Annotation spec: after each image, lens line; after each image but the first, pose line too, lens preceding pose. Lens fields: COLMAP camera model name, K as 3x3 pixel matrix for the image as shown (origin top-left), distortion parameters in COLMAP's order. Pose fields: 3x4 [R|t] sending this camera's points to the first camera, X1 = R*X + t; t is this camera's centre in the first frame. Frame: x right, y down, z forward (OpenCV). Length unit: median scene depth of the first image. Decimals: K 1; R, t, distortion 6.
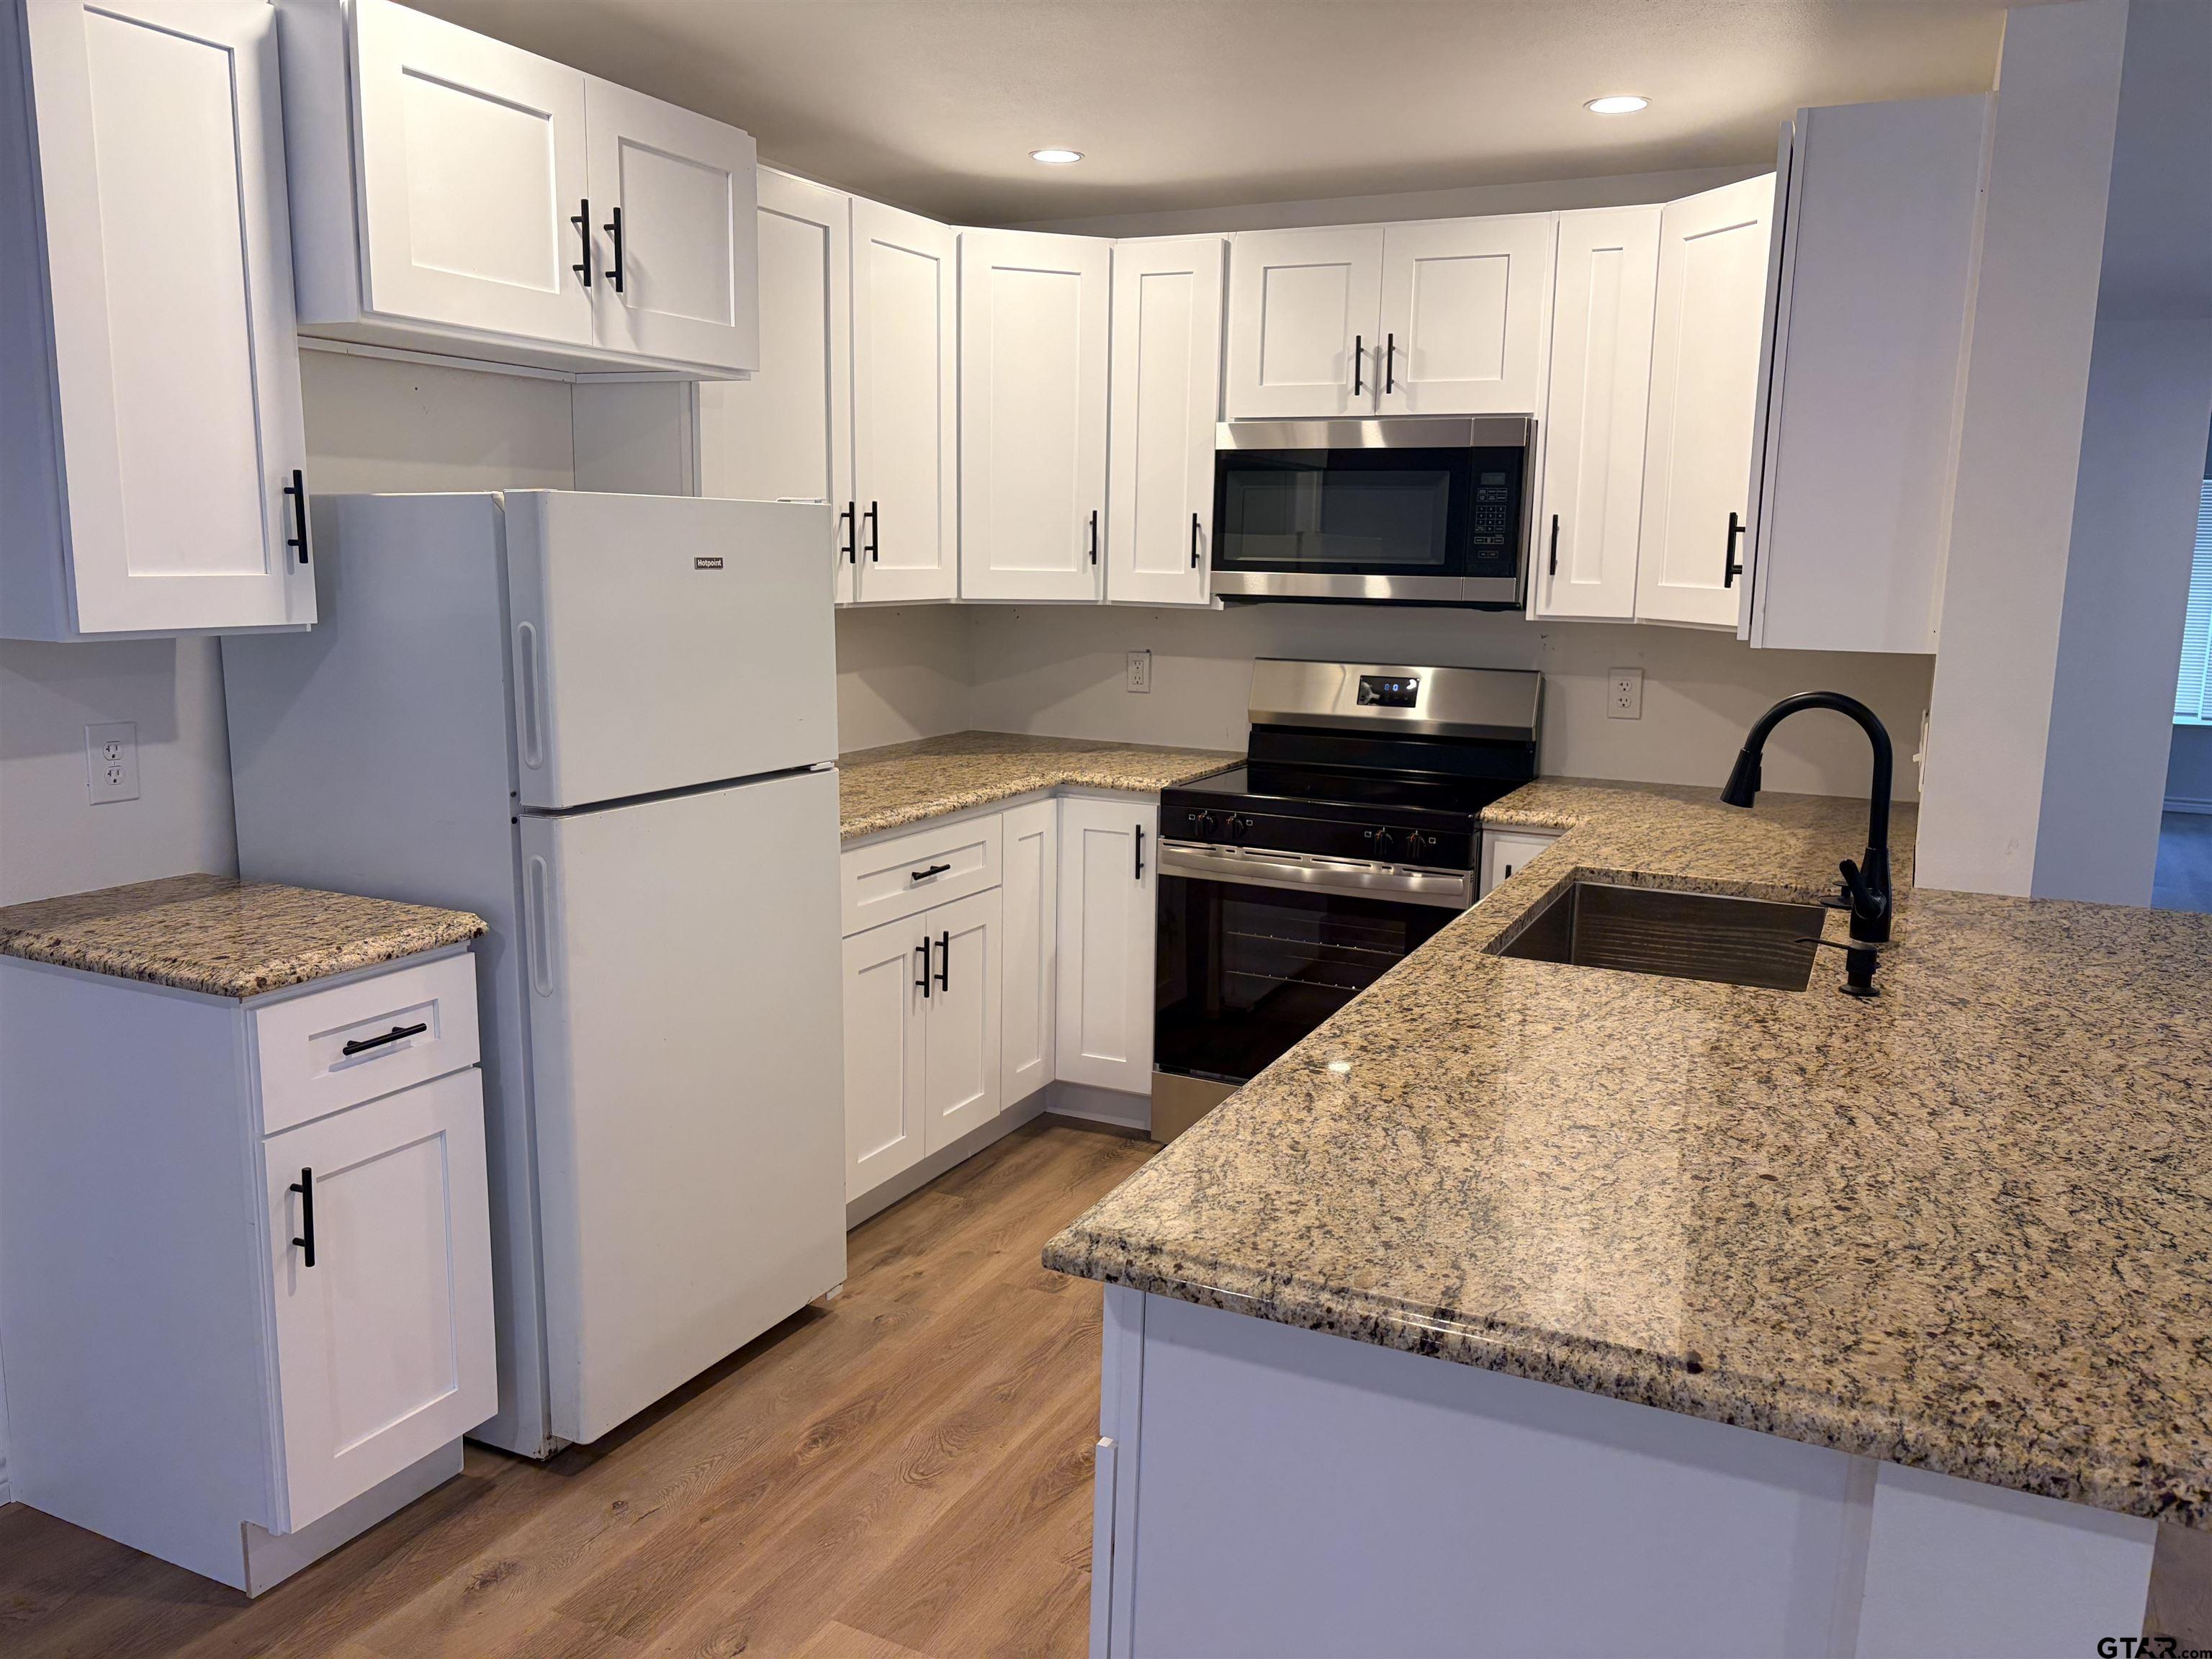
lens RADIAL K [[1719.8, 0, 1106.0], [0, 1719.8, 829.5], [0, 0, 1]] dist [0.229559, -0.048822]
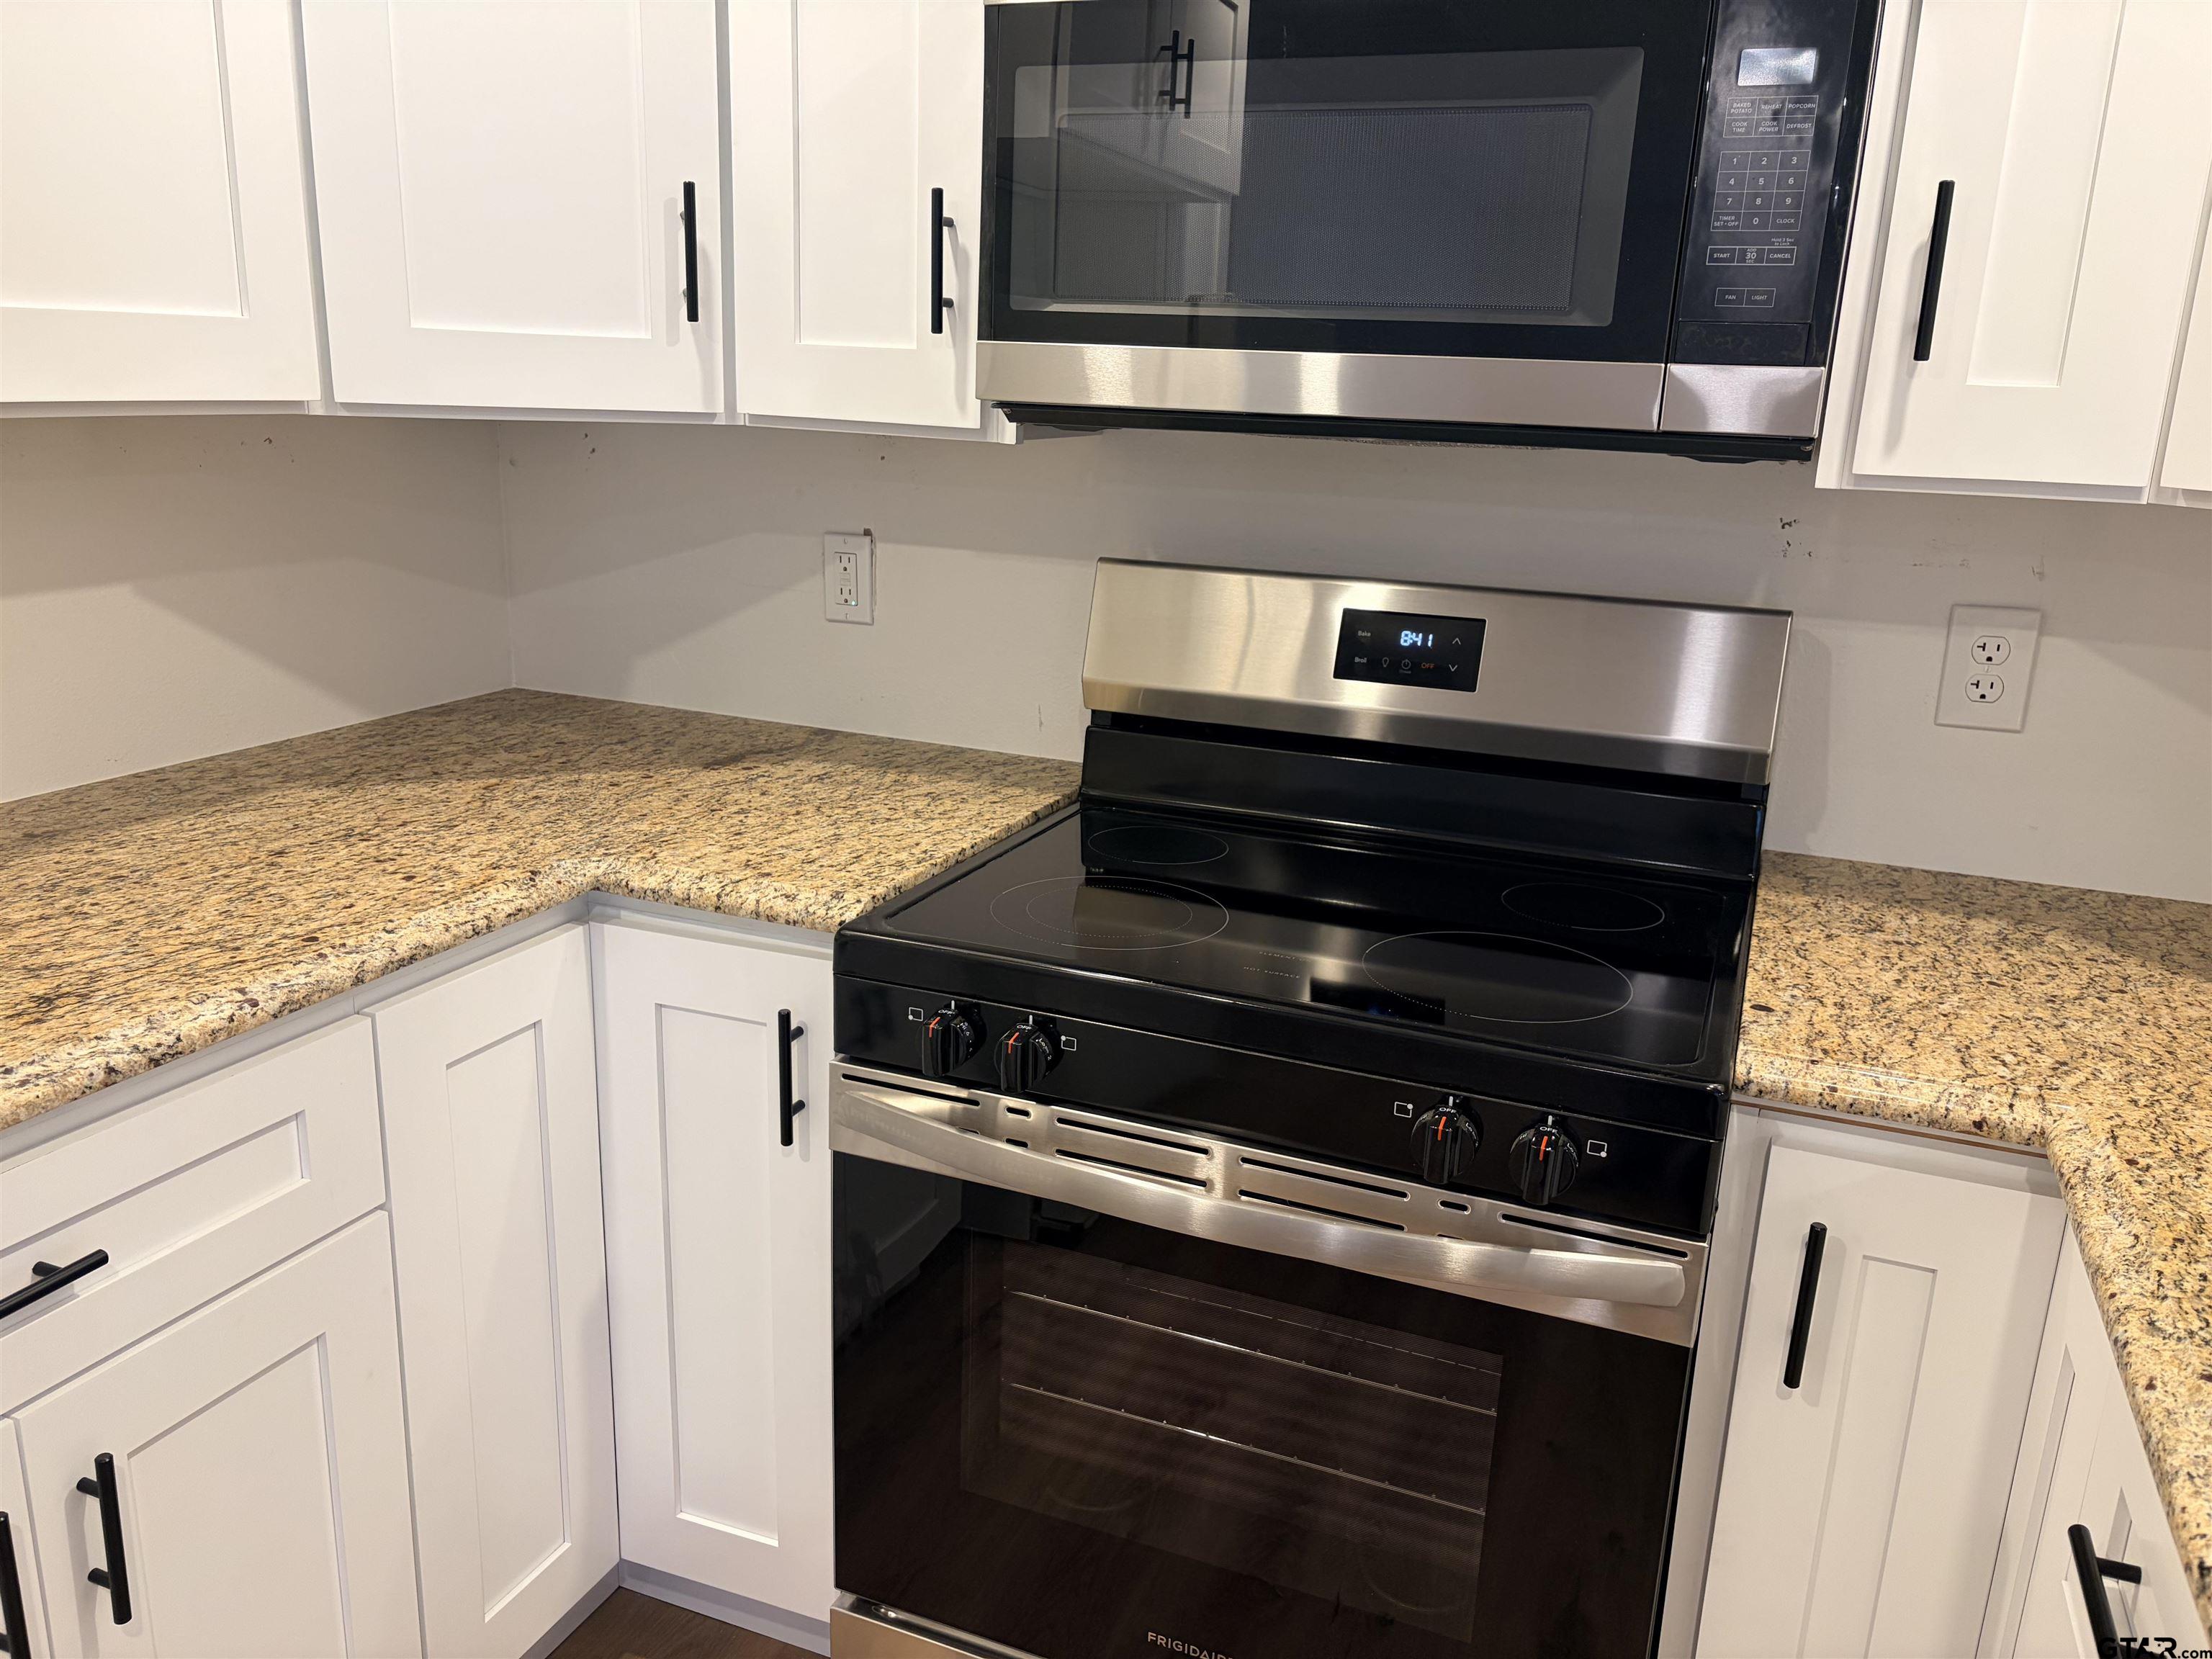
lens RADIAL K [[1702.9, 0, 1106.0], [0, 1702.9, 829.5], [0, 0, 1]] dist [0.054459, -0.045742]
pose [[0.997495, -0.002428, 0.070701, 0.061640], [-0.004449, 0.995278, 0.096962, -0.077571], [-0.070603, -0.097033, 0.992774, 0.605537]]
